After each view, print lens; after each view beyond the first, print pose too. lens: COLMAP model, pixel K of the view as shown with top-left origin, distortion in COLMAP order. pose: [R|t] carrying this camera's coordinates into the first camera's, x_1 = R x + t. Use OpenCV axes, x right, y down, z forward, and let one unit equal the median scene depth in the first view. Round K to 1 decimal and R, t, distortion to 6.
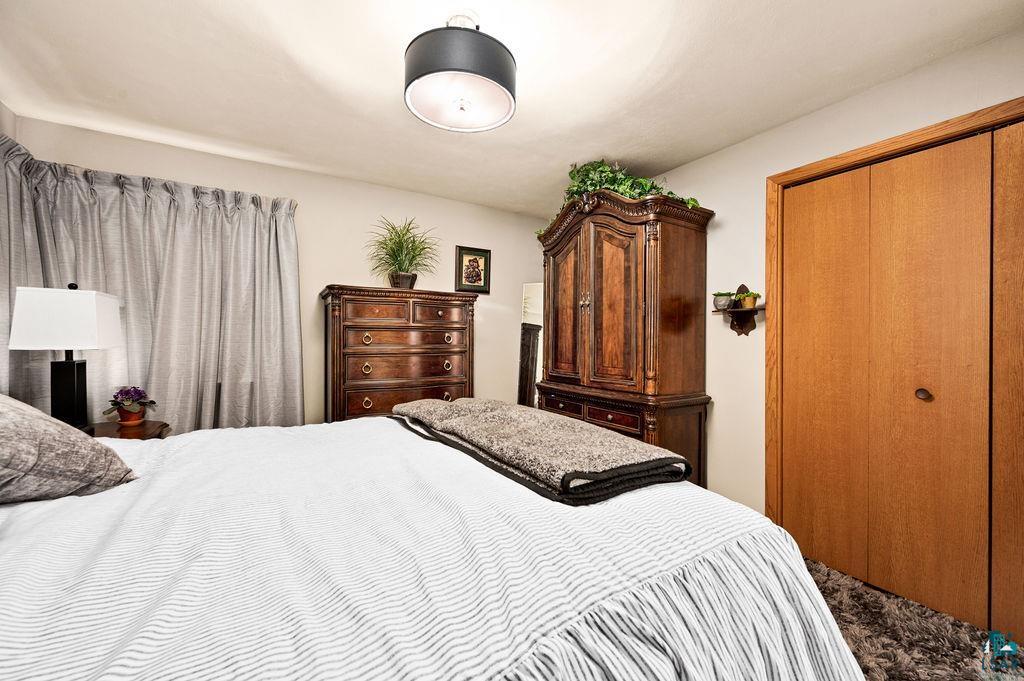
lens RADIAL K [[405.4, 0, 512.0], [0, 405.4, 340.5], [0, 0, 1]] dist [-0.000502, 0.000072]
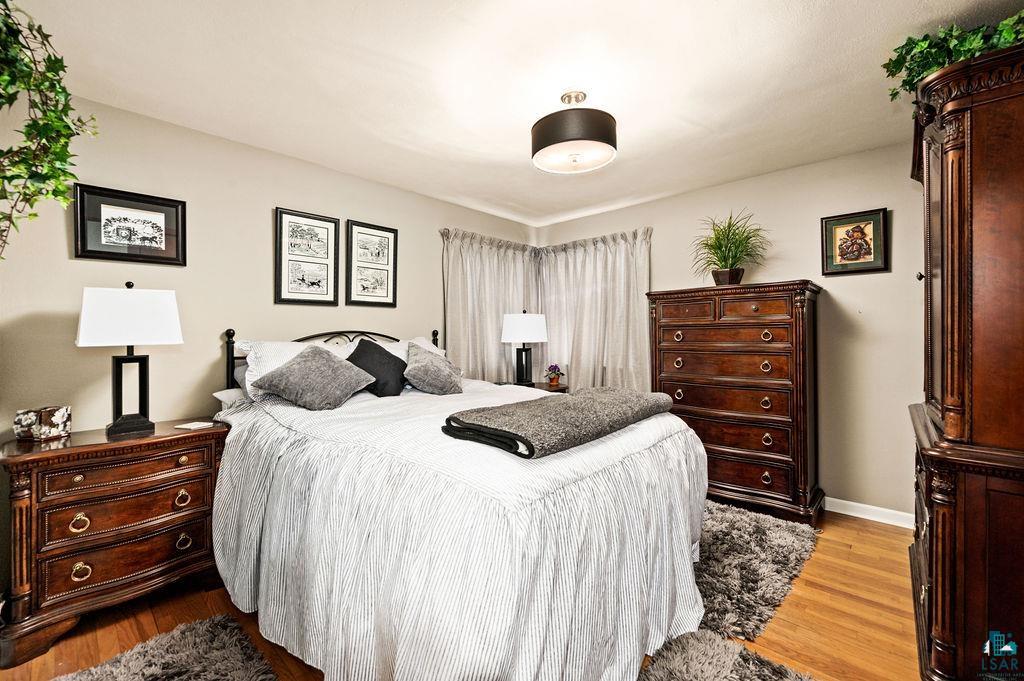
lens RADIAL K [[420.2, 0, 511.6], [0, 420.2, 331.6], [0, 0, 1]] dist [-0.002203, -0.000339]
pose [[0.266398, -0.014616, -0.963752, 0.660291], [0.001552, 0.999890, -0.014735, -0.001425], [0.963862, 0.002430, 0.266391, 0.265827]]
